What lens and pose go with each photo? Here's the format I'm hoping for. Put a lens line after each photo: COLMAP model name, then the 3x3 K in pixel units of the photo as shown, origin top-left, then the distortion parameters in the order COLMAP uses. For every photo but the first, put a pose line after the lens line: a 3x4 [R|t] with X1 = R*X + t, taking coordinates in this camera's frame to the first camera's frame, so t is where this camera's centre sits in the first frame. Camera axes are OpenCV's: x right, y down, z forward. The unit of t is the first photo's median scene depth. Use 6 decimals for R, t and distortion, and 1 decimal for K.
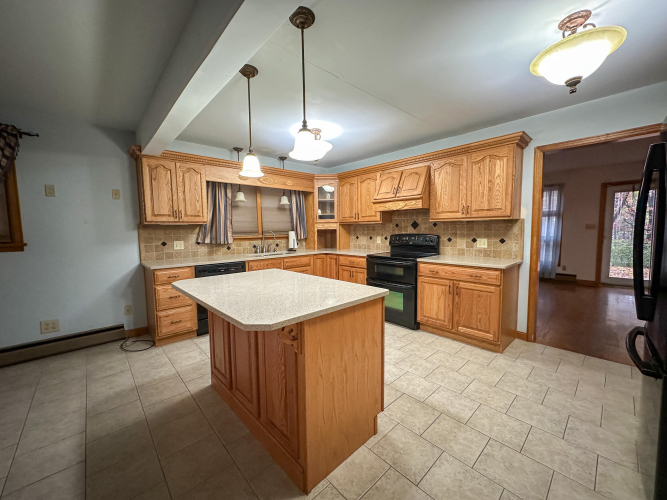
lens RADIAL K [[271.1, 0, 340.7], [0, 271.1, 251.6], [0, 0, 1]] dist [-0.000223, 0.000814]
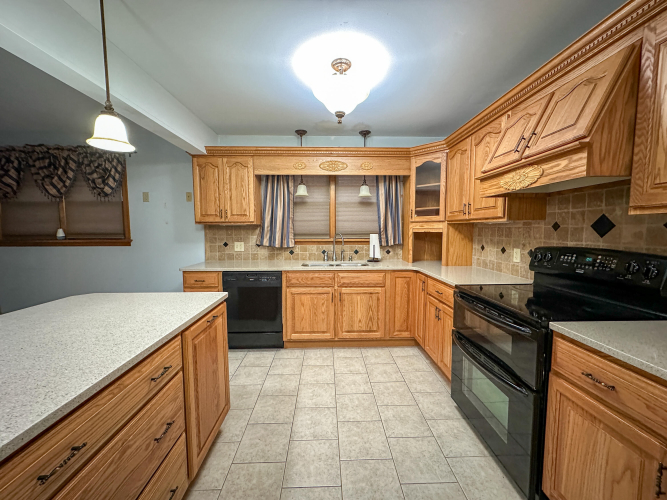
lens RADIAL K [[271.1, 0, 335.0], [0, 271.1, 250.5], [0, 0, 1]] dist [-0.000223, 0.000814]
pose [[0.737130, 0.064546, -0.672661, 0.263365], [-0.065443, 0.997567, 0.024007, -0.048855], [0.672575, 0.026324, 0.739561, 0.472530]]
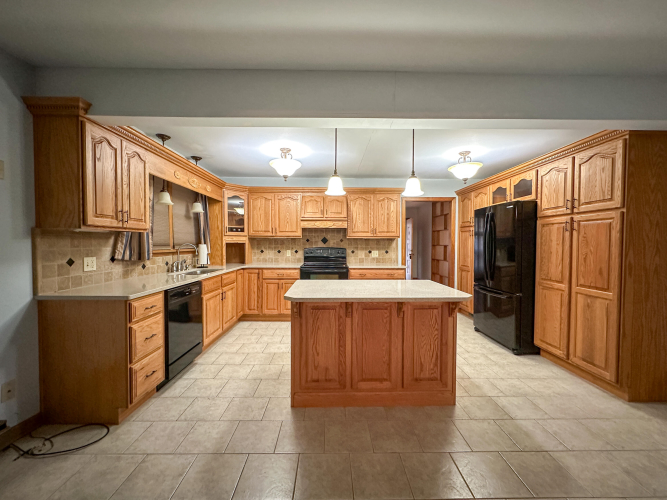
lens RADIAL K [[271.1, 0, 343.6], [0, 271.1, 251.1], [0, 0, 1]] dist [-0.000223, 0.000814]
pose [[0.659877, -0.006263, 0.751348, -0.615385], [0.052752, 0.997884, -0.038012, 0.001786], [-0.749520, 0.064718, 0.658811, 0.130604]]
